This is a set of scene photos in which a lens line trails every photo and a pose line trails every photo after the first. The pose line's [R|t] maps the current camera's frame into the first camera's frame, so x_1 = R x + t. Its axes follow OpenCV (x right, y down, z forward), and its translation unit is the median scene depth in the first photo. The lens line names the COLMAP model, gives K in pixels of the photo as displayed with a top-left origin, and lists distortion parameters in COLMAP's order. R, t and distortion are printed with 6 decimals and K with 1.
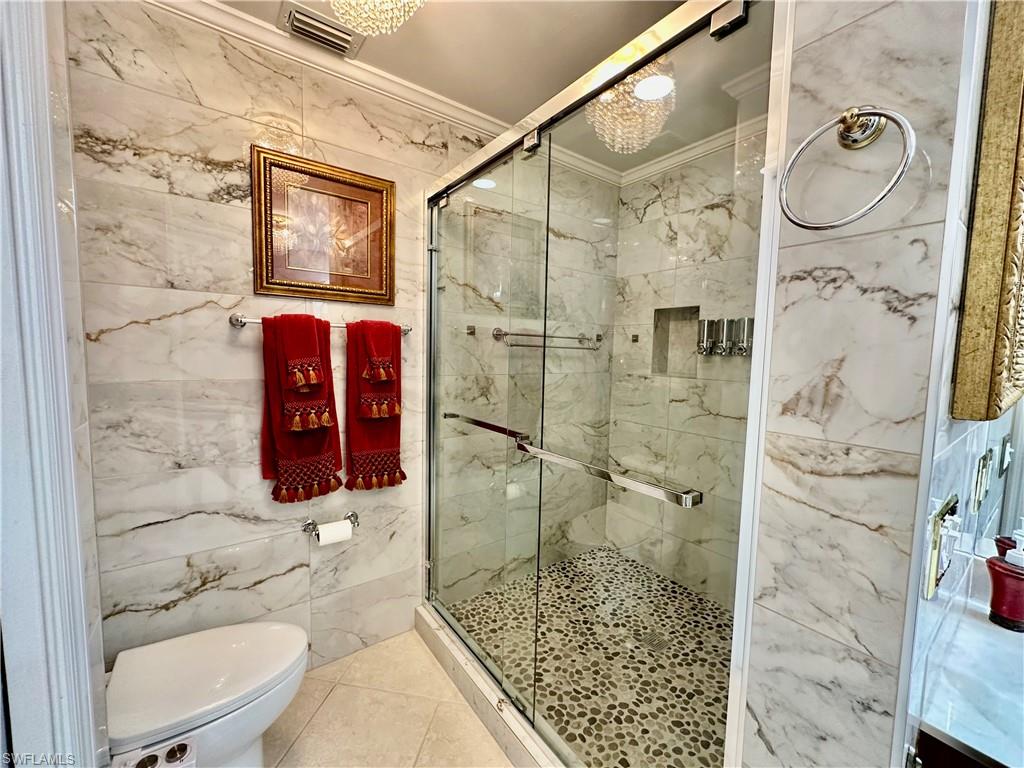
lens RADIAL K [[408.8, 0, 511.8], [0, 408.8, 382.6], [0, 0, 1]] dist [-0.003964, 0.000400]
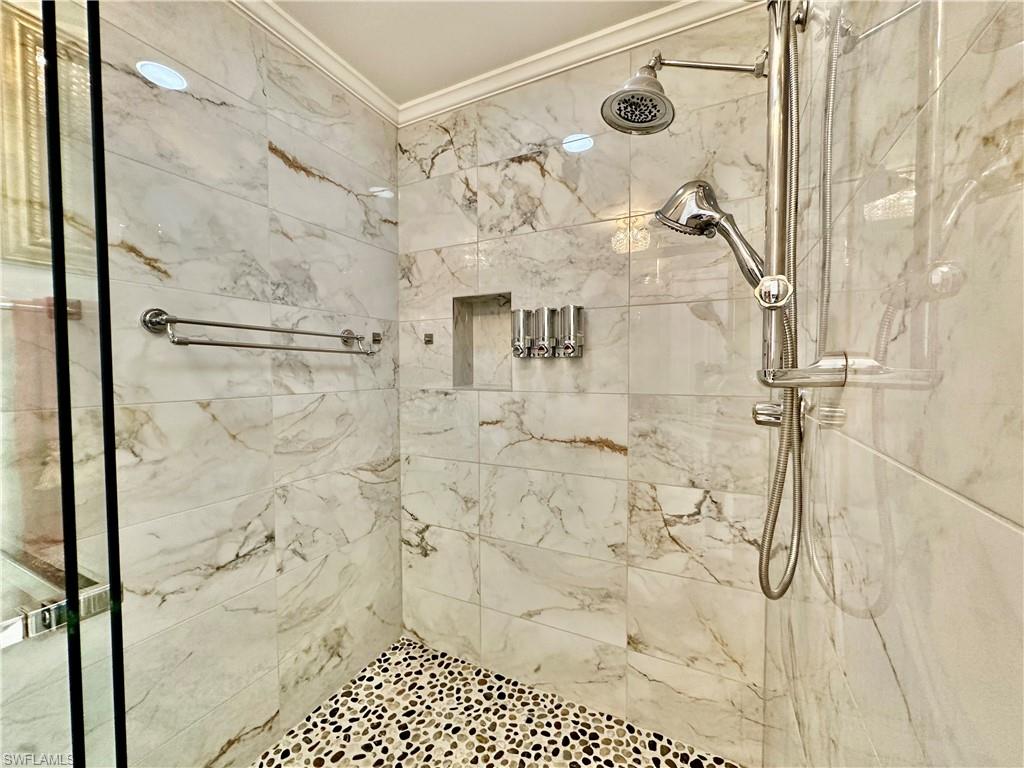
lens RADIAL K [[408.8, 0, 511.8], [0, 408.8, 382.6], [0, 0, 1]] dist [-0.003964, 0.000400]
pose [[0.888890, -0.039455, 0.456419, 0.110451], [0.057856, 0.997976, -0.026406, -0.005392], [-0.454453, 0.049879, 0.889373, 0.328658]]
